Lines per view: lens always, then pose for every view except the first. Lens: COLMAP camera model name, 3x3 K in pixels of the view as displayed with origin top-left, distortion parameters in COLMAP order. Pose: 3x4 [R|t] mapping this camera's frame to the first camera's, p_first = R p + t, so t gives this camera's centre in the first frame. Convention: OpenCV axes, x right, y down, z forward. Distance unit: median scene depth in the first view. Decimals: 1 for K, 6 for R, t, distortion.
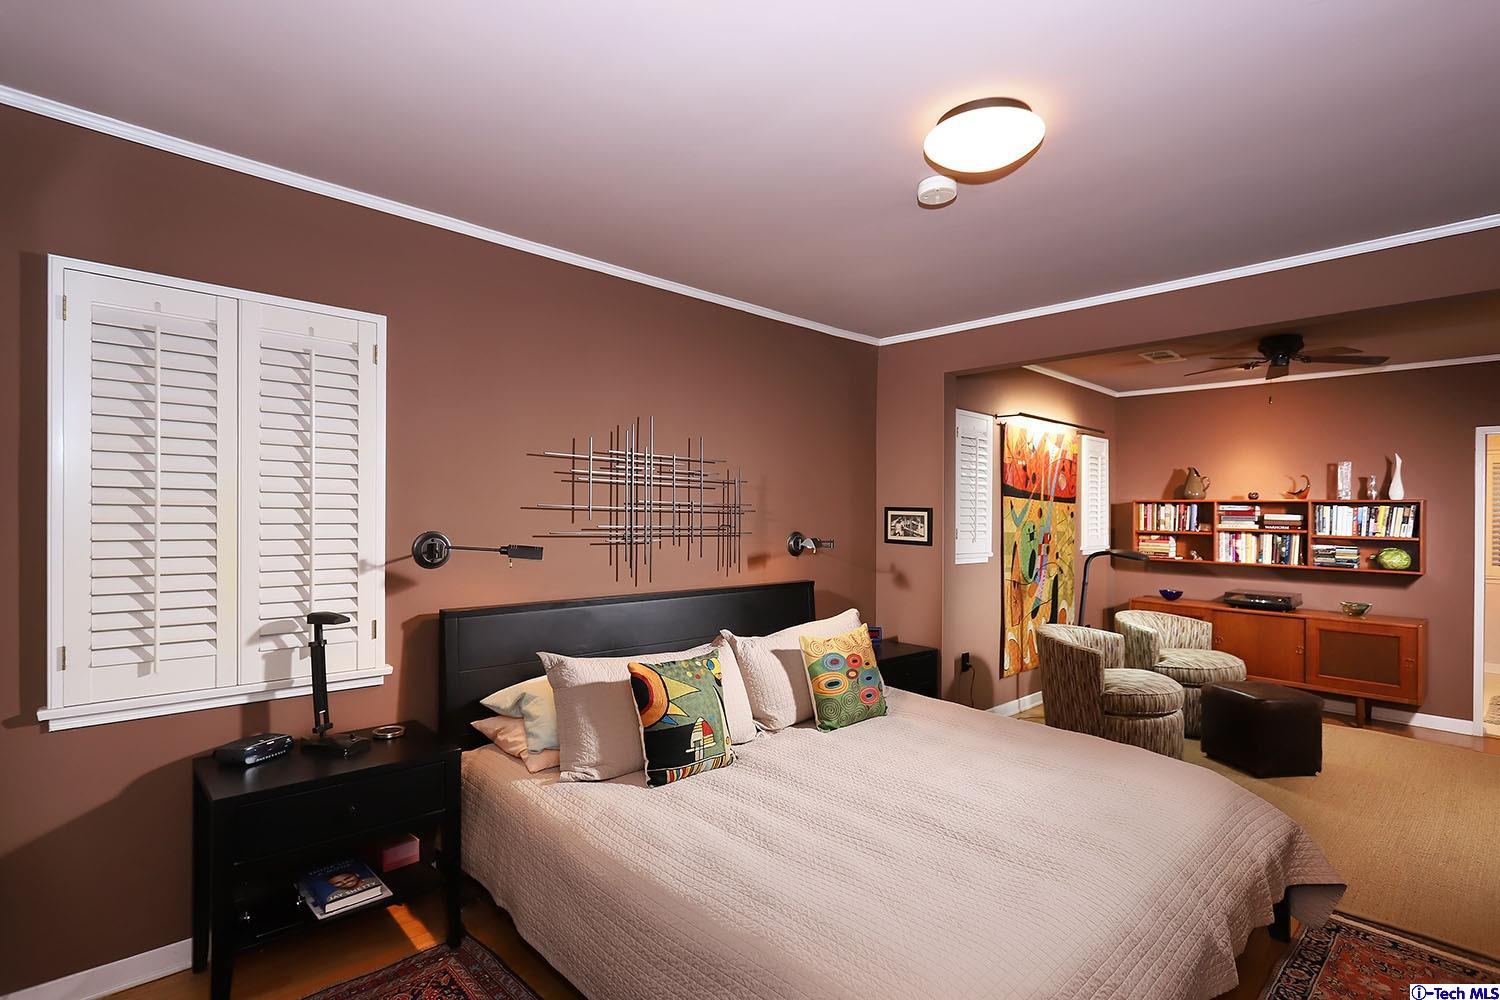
lens RADIAL K [[722.5, 0, 752.0], [0, 722.5, 517.8], [0, 0, 1]] dist [0.001241, 0.001093]
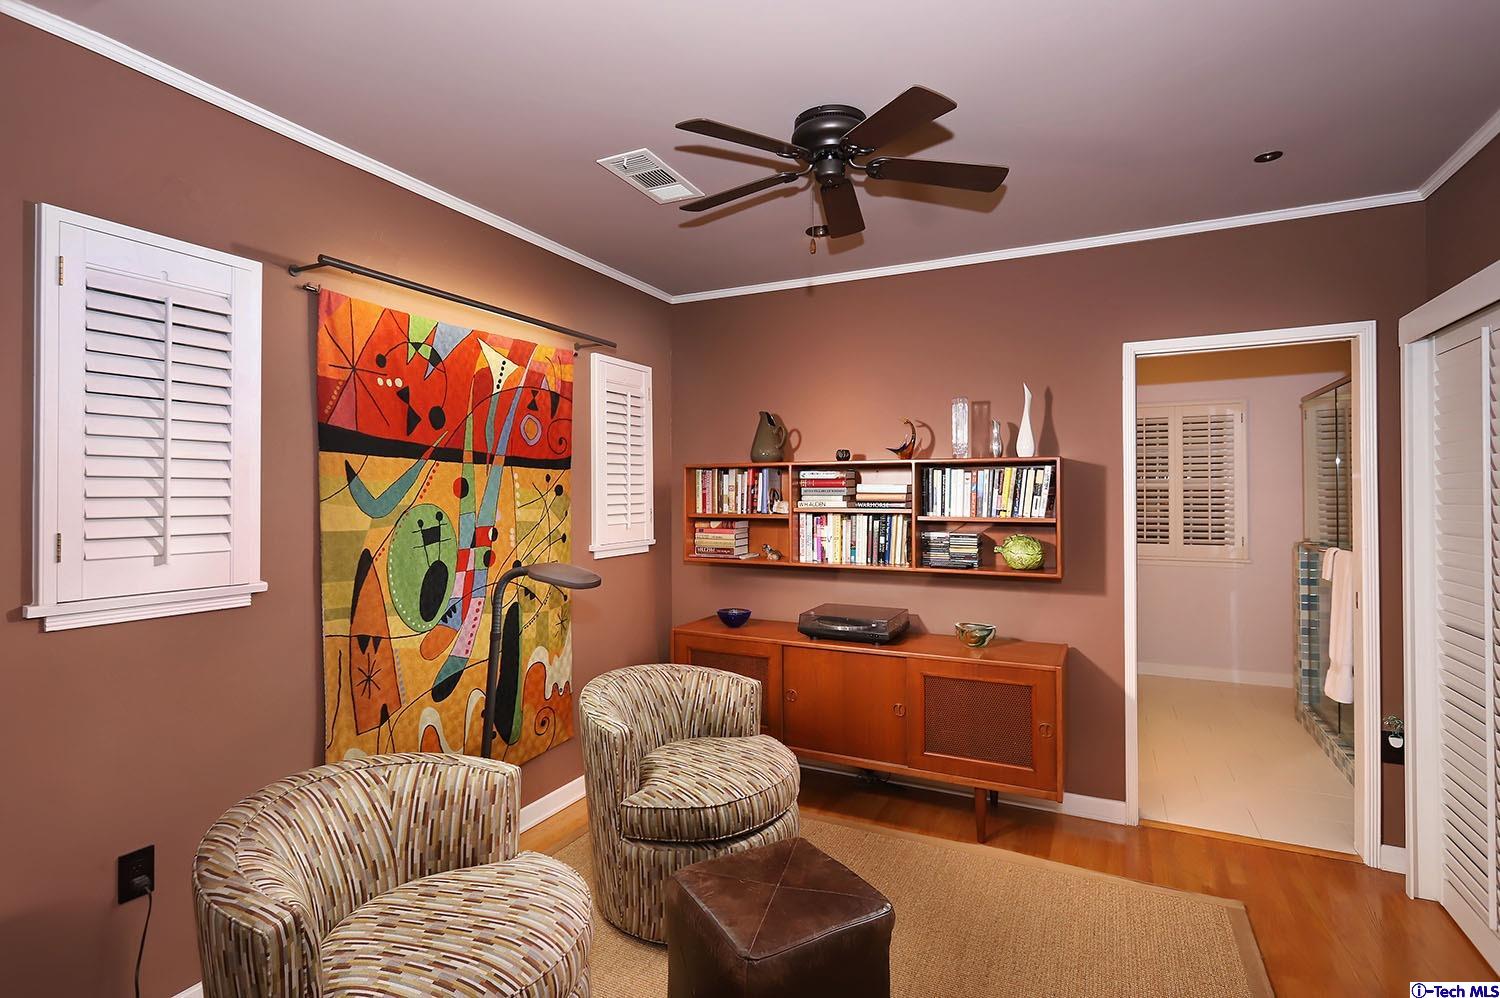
lens RADIAL K [[729.5, 0, 750.0], [0, 729.5, 499.0], [0, 0, 1]] dist [0.000748, 0.000221]
pose [[0.937720, -0.020087, 0.346811, 0.410911], [0.018905, 0.999798, 0.006793, 0.001777], [-0.346877, 0.000187, 0.937910, 0.451076]]
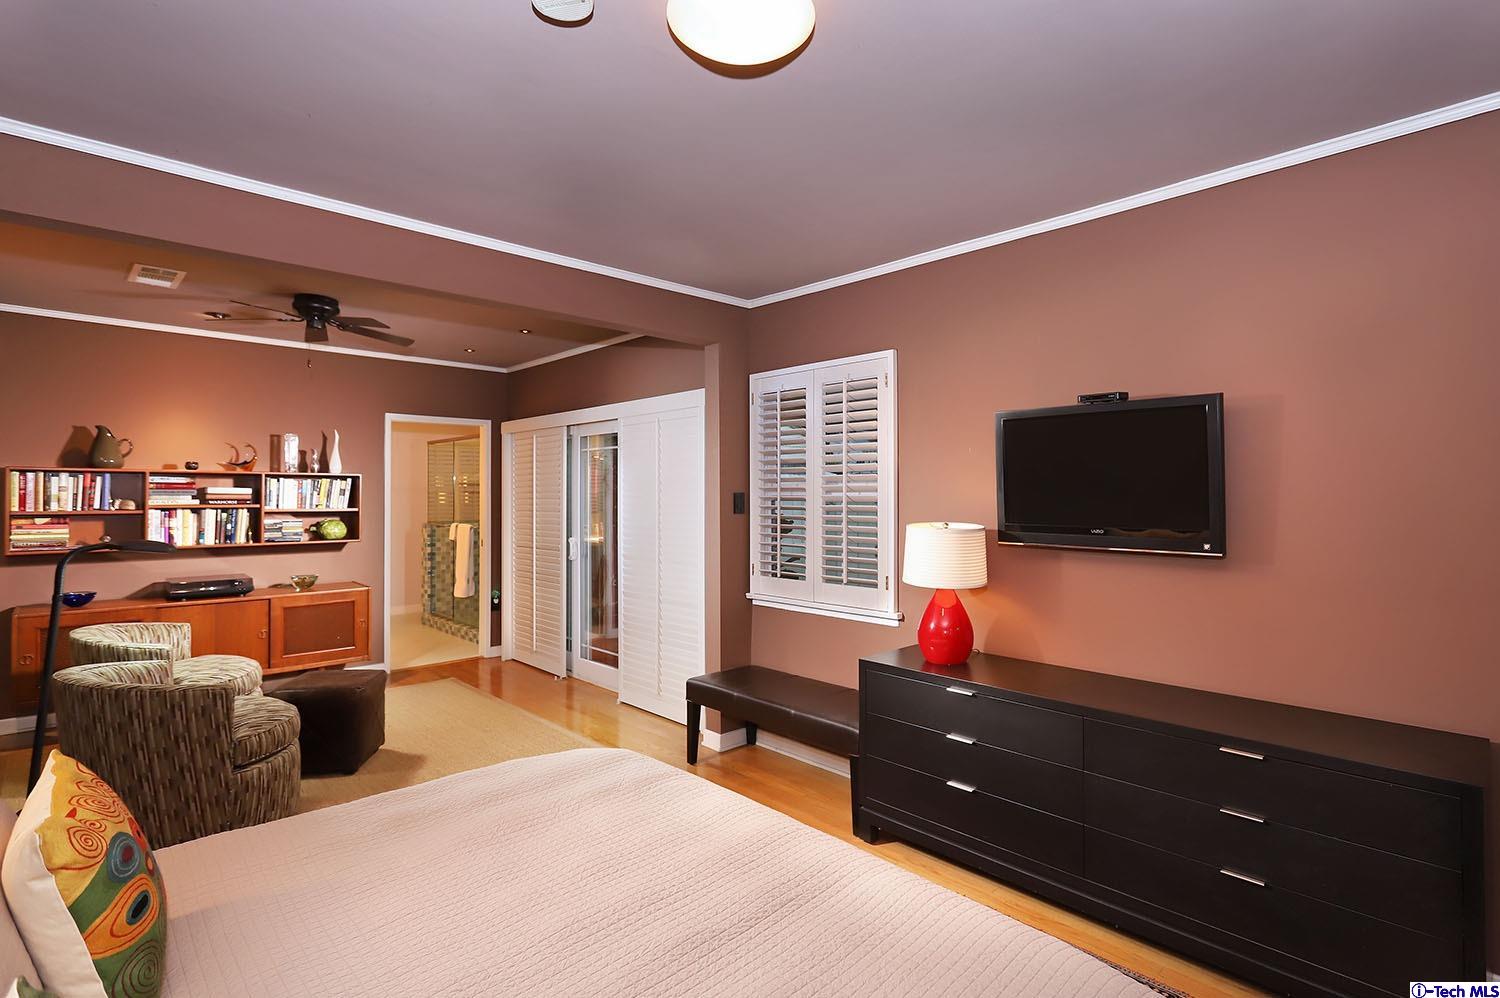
lens RADIAL K [[721.3, 0, 768.0], [0, 721.3, 489.7], [0, 0, 1]] dist [0.001162, 0.000586]
pose [[-0.006345, -0.007820, 0.999949, -0.158745], [0.005434, 0.999954, 0.007855, -0.005132], [-0.999965, 0.005484, -0.006302, 0.339522]]
